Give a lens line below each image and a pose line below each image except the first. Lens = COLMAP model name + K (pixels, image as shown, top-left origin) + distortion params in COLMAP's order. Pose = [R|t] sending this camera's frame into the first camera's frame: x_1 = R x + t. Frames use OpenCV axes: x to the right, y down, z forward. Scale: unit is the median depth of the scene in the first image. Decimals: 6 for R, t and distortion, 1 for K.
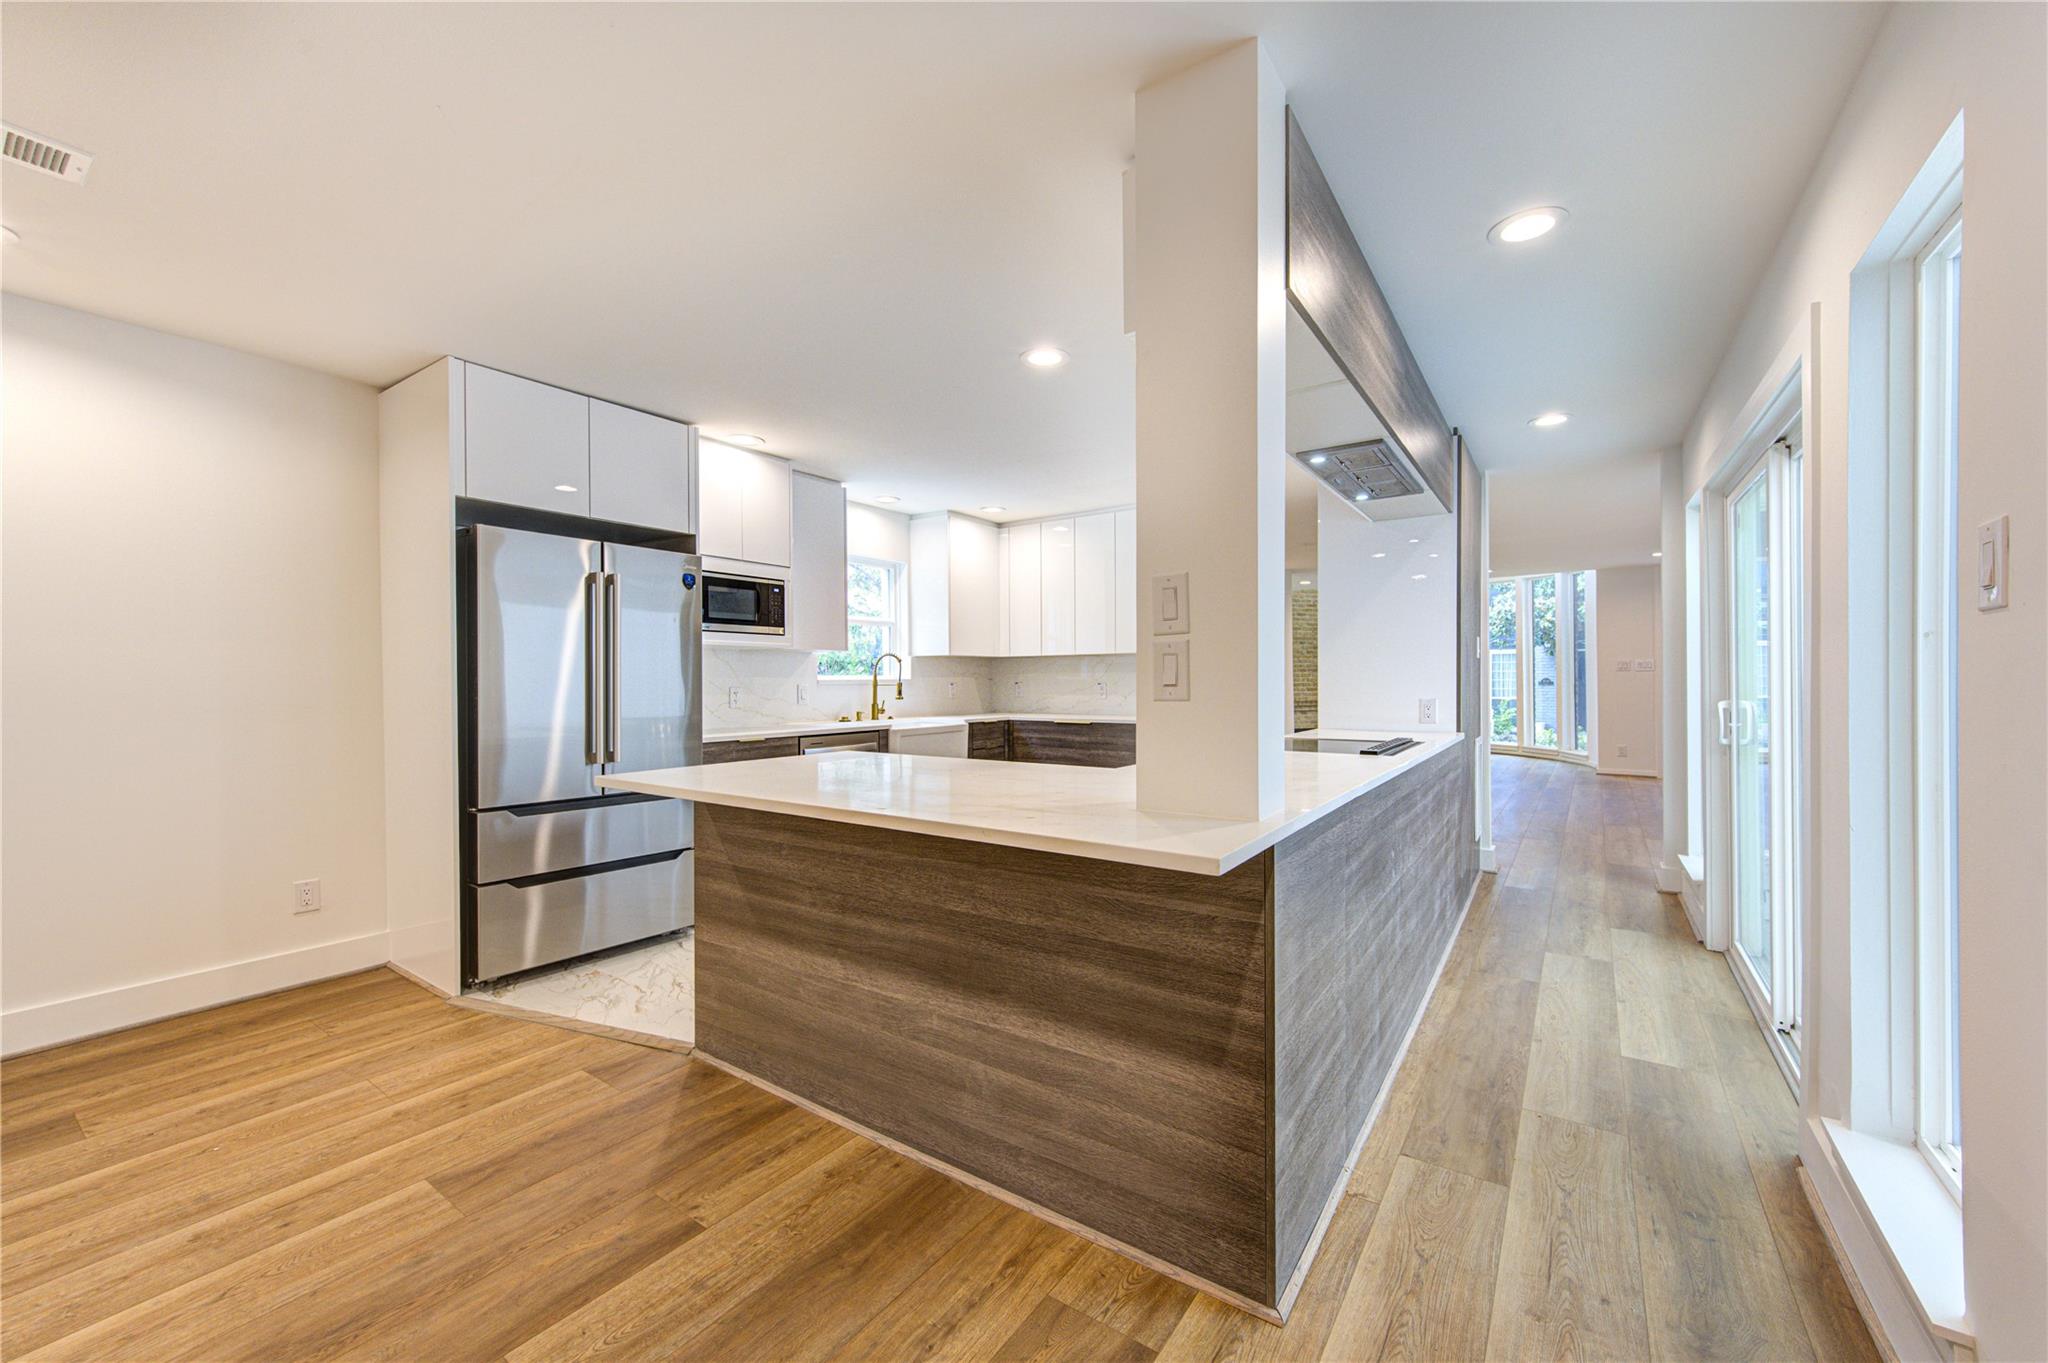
lens RADIAL K [[797.3, 0, 1024.8], [0, 797.3, 688.6], [0, 0, 1]] dist [-0.002123, 0.000152]
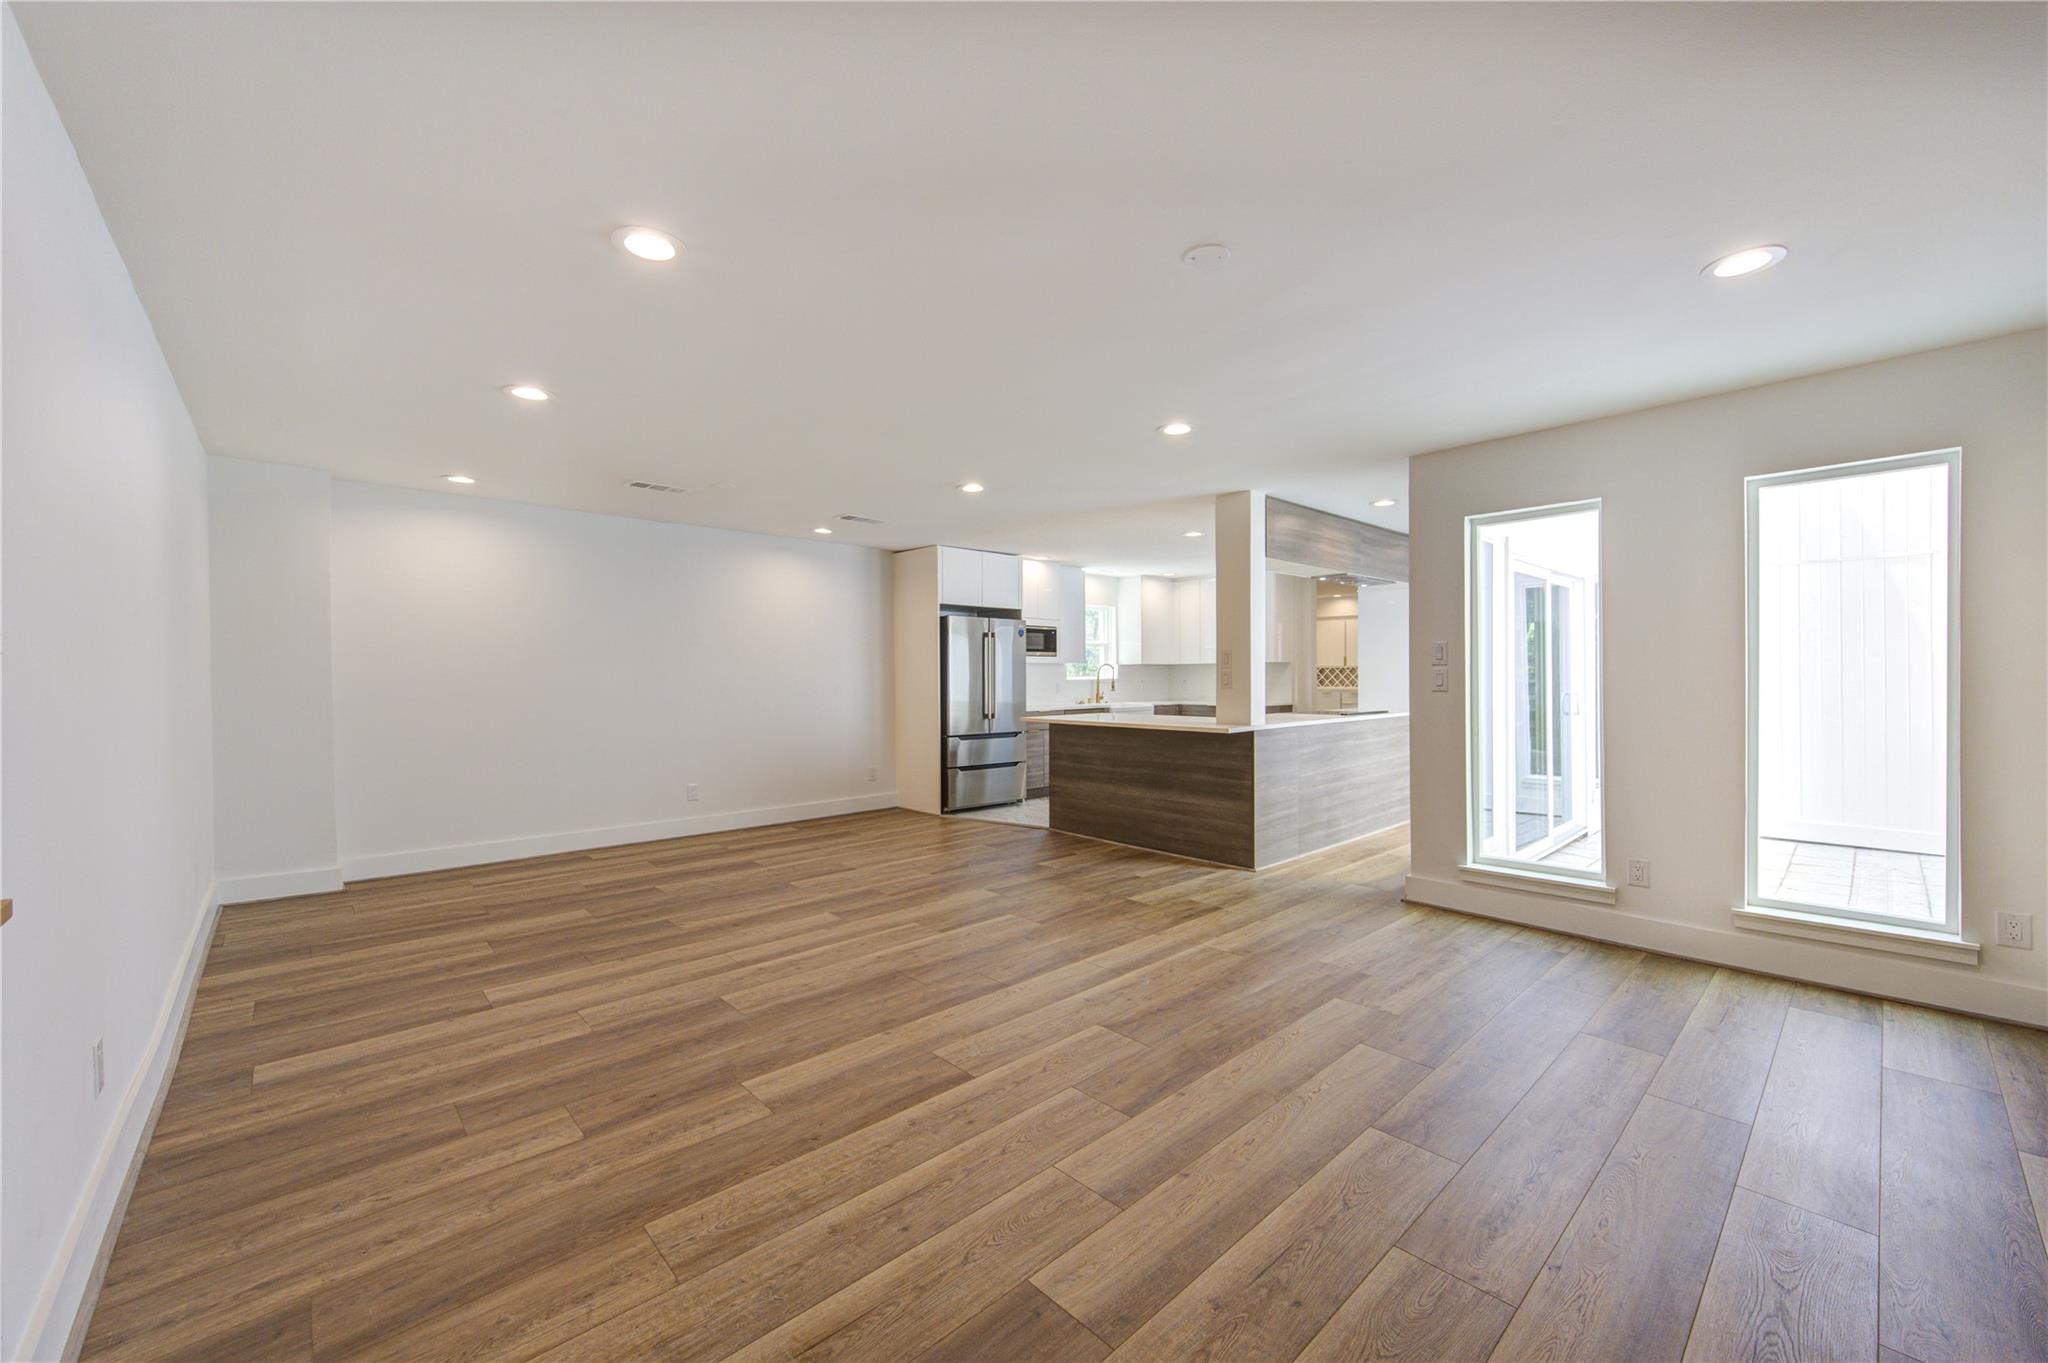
lens RADIAL K [[797.3, 0, 1024.8], [0, 797.3, 688.6], [0, 0, 1]] dist [-0.002123, 0.000152]
pose [[0.976496, 0.002957, -0.215517, 0.033923], [-0.001568, 0.999977, 0.006614, -0.003191], [0.215531, -0.006121, 0.976478, -0.938258]]
